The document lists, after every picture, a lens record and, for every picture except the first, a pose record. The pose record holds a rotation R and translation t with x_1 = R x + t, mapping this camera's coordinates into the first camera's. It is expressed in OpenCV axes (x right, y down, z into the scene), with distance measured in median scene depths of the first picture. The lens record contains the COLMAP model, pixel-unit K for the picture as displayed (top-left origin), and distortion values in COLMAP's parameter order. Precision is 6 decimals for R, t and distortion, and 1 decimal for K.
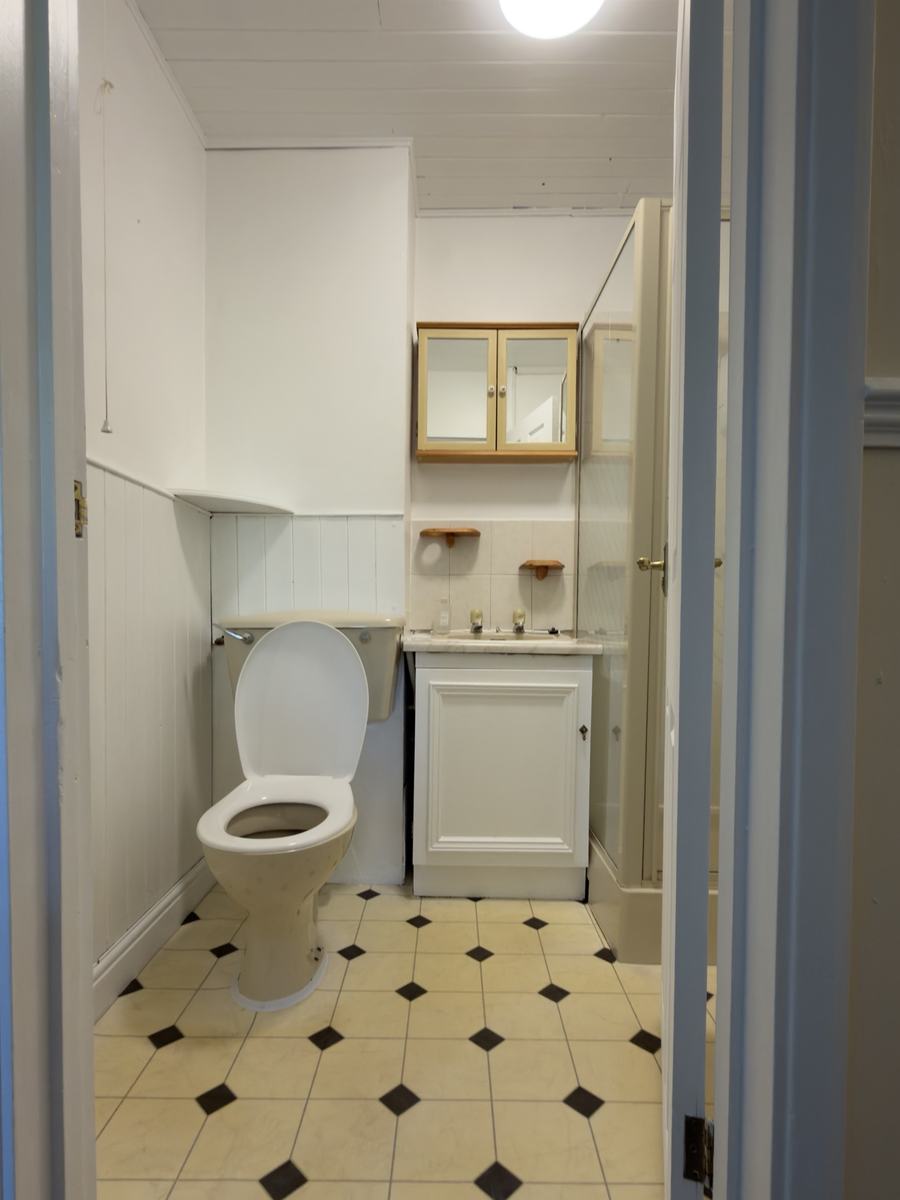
lens RADIAL K [[637.1, 0, 450.3], [0, 637.1, 639.3], [0, 0, 1]] dist [-0.000678, -0.000677]
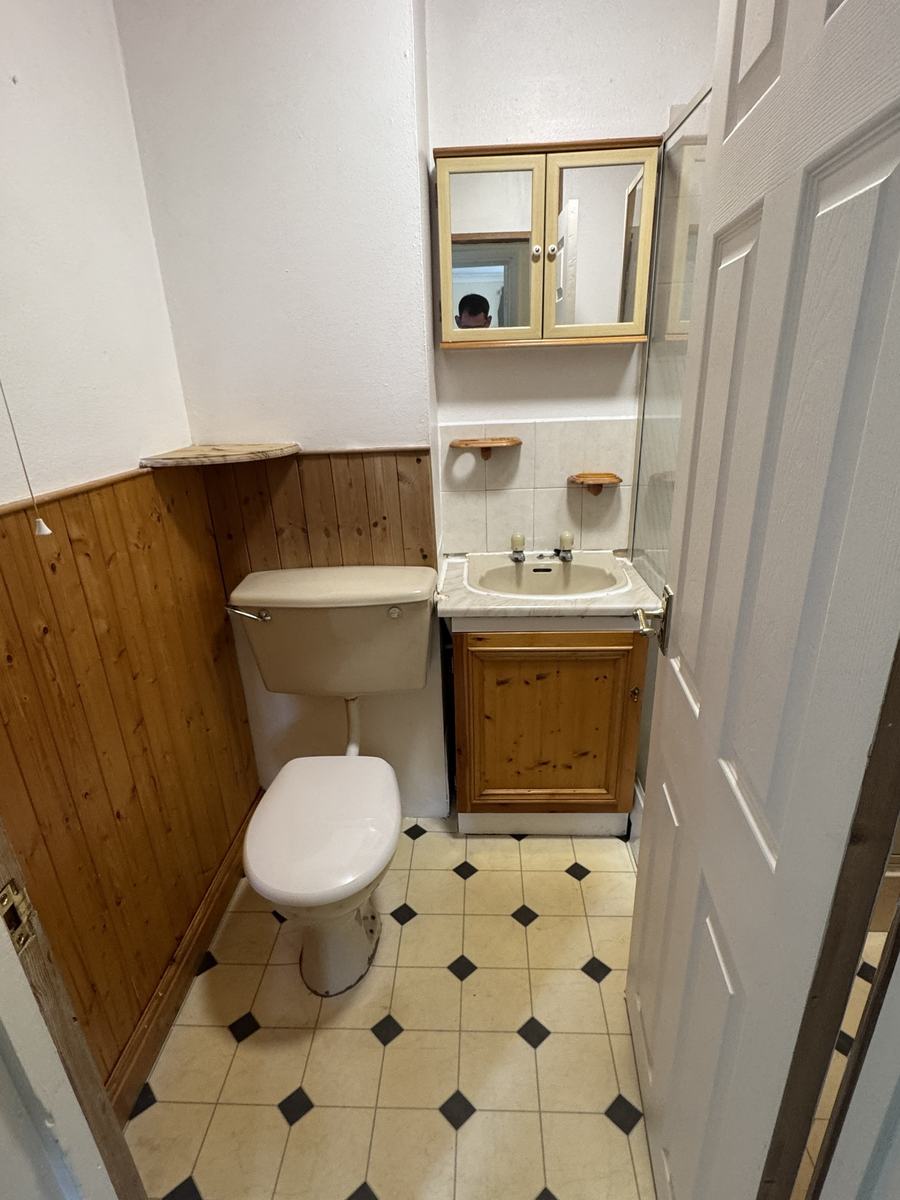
lens RADIAL K [[637.1, 0, 450.3], [0, 637.1, 639.3], [0, 0, 1]] dist [-0.000678, -0.000677]
pose [[0.998151, -0.022335, -0.056540, -0.005165], [0.041021, 0.933856, 0.355290, -0.234755], [0.044864, -0.356952, 0.933045, 0.131637]]
